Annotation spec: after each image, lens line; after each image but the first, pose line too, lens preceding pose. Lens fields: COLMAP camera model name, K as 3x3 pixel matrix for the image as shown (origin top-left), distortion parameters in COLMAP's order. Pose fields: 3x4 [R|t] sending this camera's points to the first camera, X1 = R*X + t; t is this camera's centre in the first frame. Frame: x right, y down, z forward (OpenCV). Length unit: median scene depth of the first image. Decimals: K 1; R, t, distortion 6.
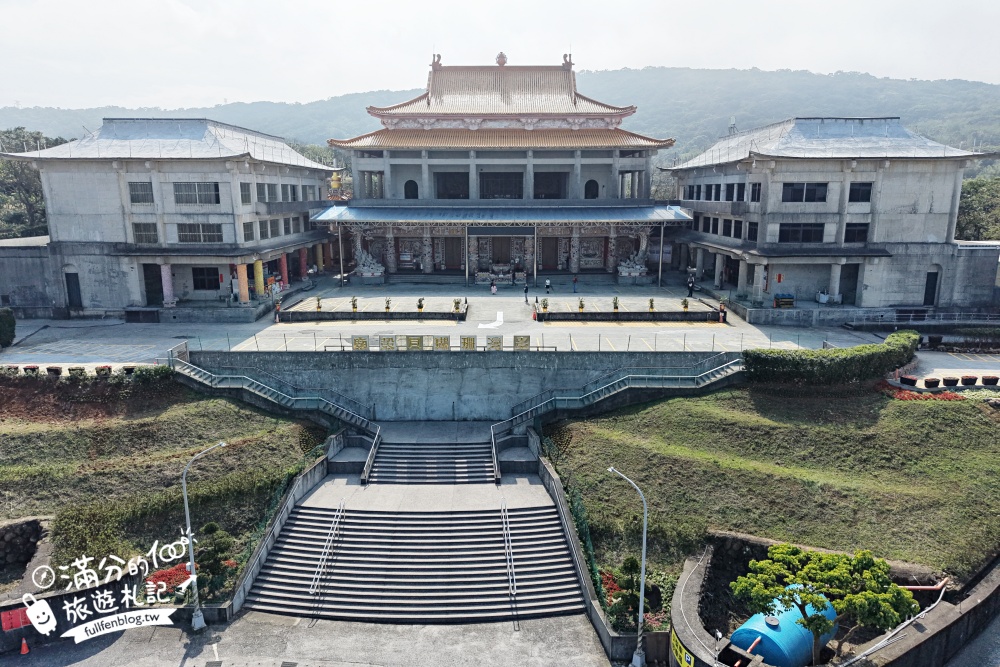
lens RADIAL K [[682.8, 0, 504.5], [0, 682.8, 335.2], [0, 0, 1]] dist [0.008733, -0.002777]
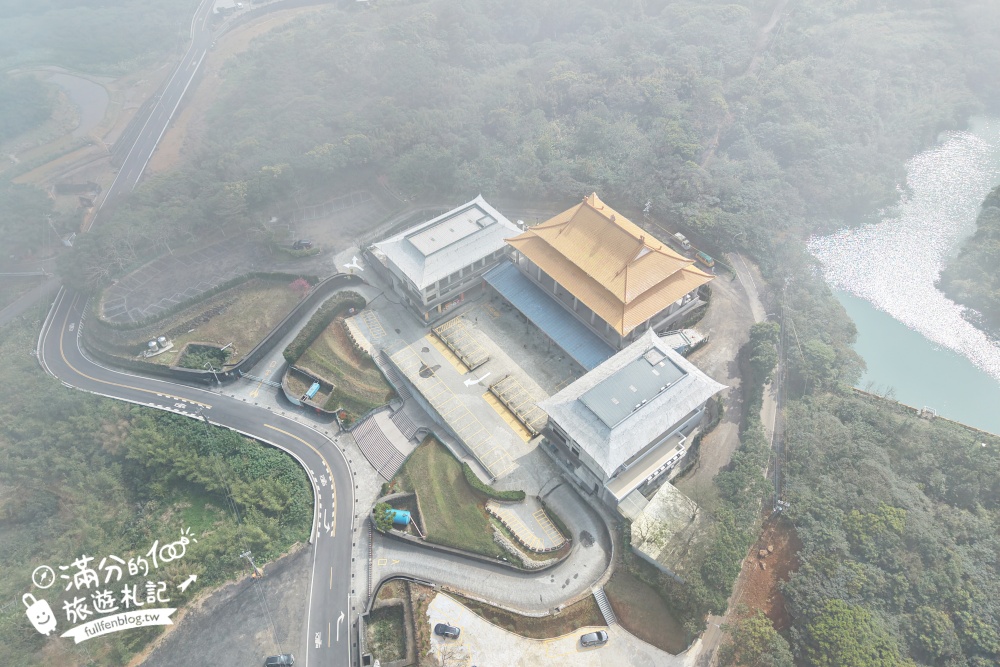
lens RADIAL K [[682.8, 0, 504.5], [0, 682.8, 335.2], [0, 0, 1]] dist [0.008733, -0.002777]
pose [[0.617204, 0.579986, -0.531672, 1.359765], [-0.159745, 0.754035, 0.637112, -1.856342], [0.770416, -0.308296, 0.558044, -0.338009]]
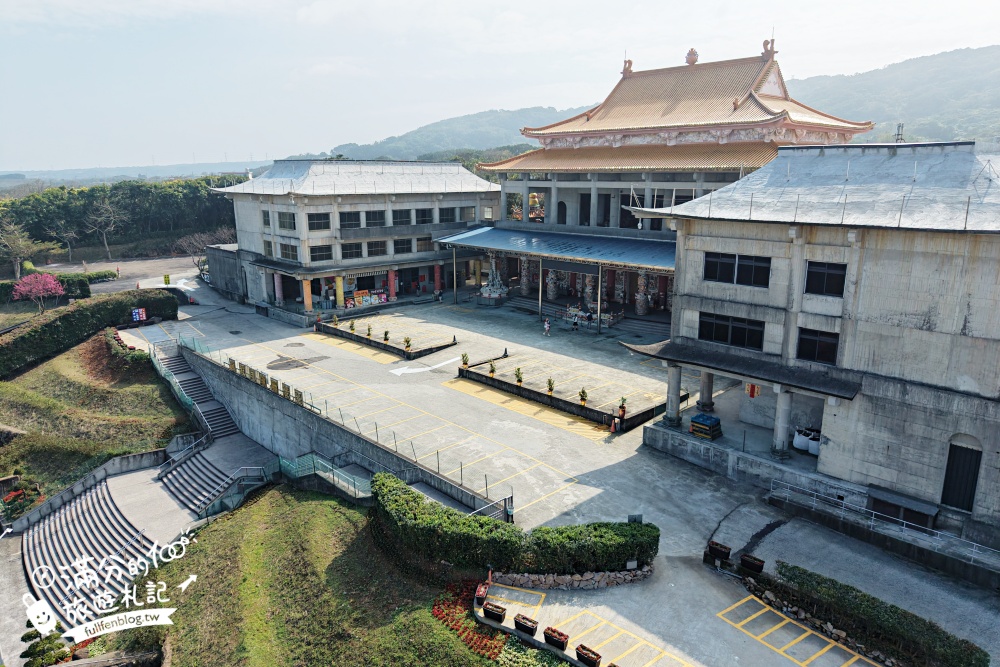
lens RADIAL K [[682.8, 0, 504.5], [0, 682.8, 335.2], [0, 0, 1]] dist [0.008733, -0.002777]
pose [[0.688229, 0.170933, -0.705069, 0.742856], [-0.145604, 0.984618, 0.096579, -0.176749], [0.710732, 0.036193, 0.702531, 0.397855]]
